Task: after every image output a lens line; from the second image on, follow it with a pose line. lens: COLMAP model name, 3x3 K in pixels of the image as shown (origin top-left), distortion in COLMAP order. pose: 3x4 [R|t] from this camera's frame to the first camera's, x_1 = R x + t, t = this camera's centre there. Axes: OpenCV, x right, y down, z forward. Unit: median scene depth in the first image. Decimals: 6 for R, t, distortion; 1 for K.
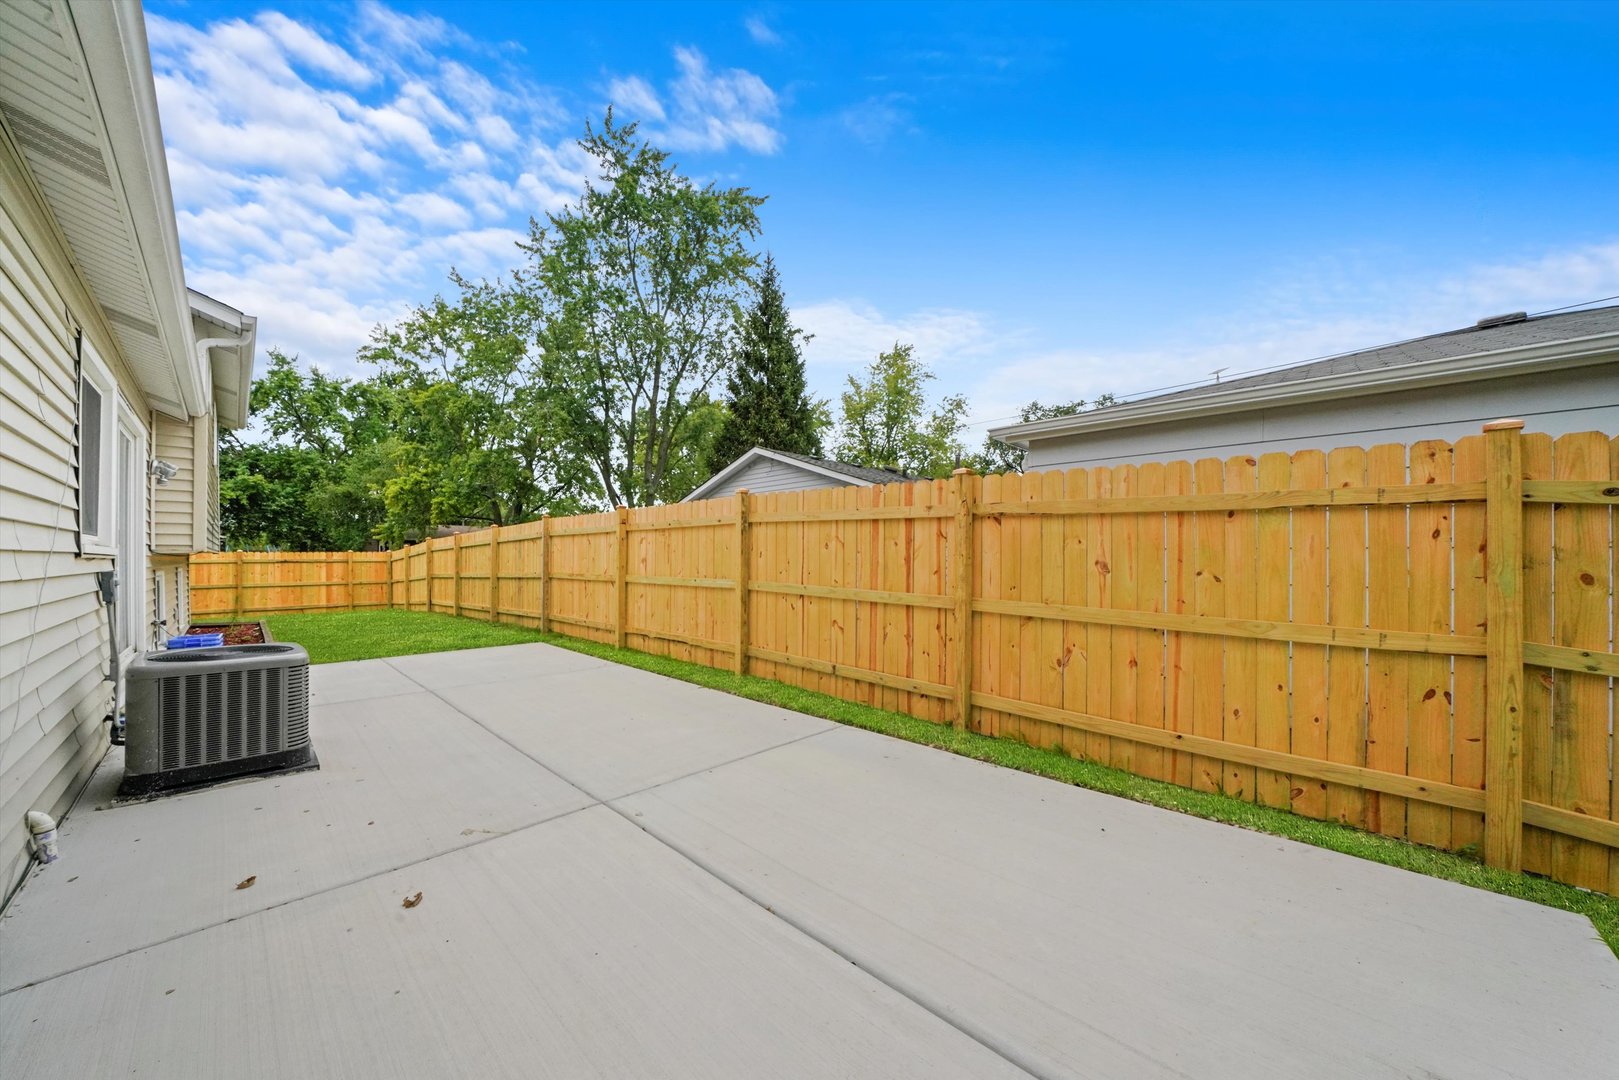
lens RADIAL K [[569.0, 0, 792.0], [0, 569.0, 556.7], [0, 0, 1]] dist [-0.018837, -0.000070]
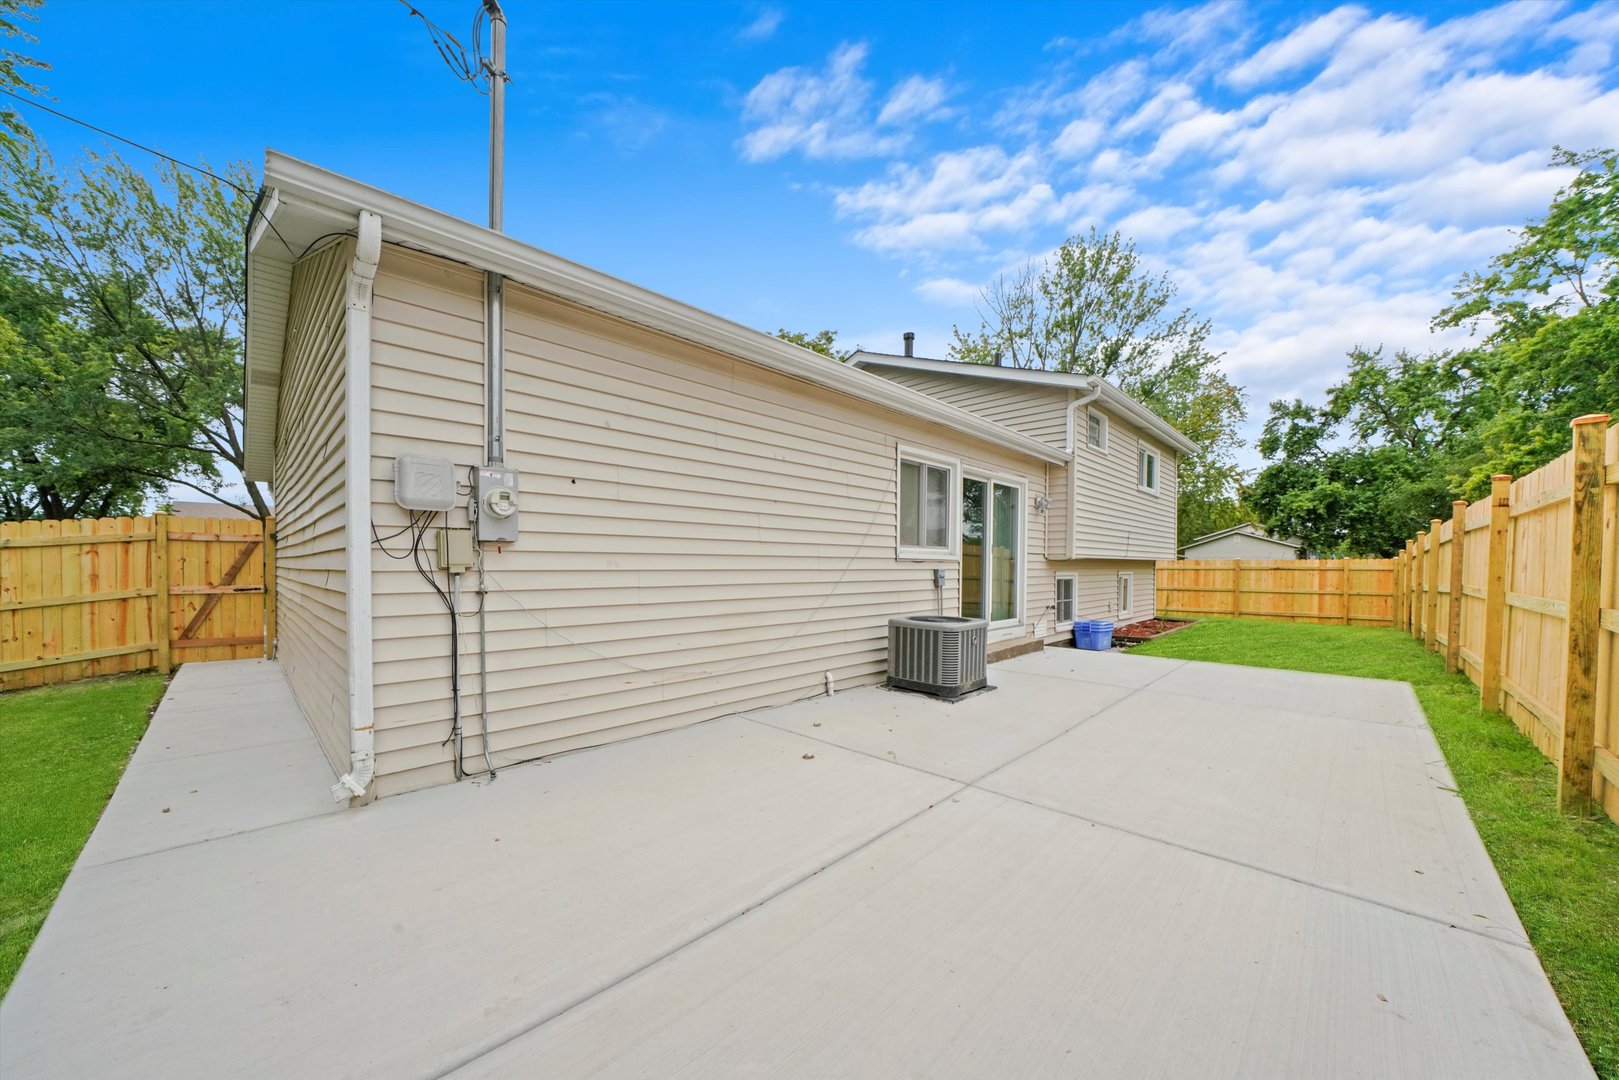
lens RADIAL K [[581.9, 0, 800.6], [0, 581.9, 570.6], [0, 0, 1]] dist [-0.021766, 0.000142]
pose [[0.002307, 0.012216, -0.999923, 0.062870], [-0.003935, 0.999918, 0.012207, 0.001162], [0.999990, 0.003906, 0.002355, 0.055459]]
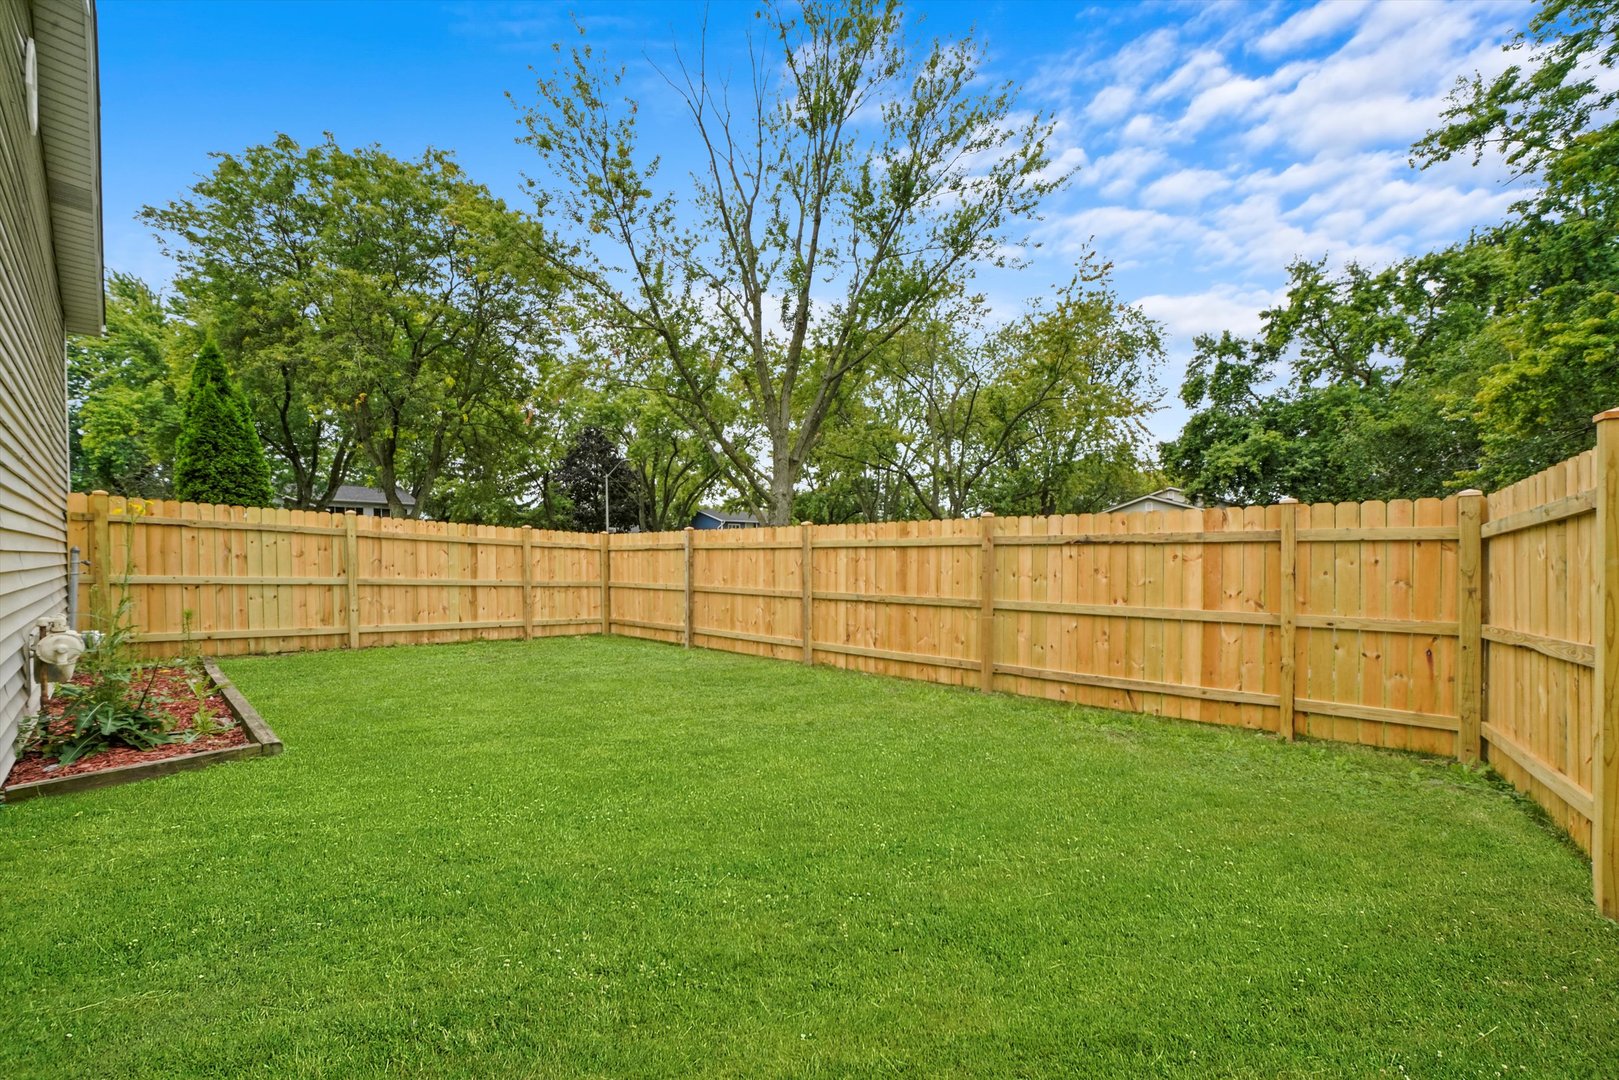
lens RADIAL K [[595.4, 0, 816.8], [0, 595.4, 552.4], [0, 0, 1]] dist [-0.011367, 0.000209]
pose [[0.093732, 0.007974, -0.995566, -0.252691], [0.007136, 0.999937, 0.008681, 0.004791], [0.995572, -0.007918, 0.093669, 0.358500]]
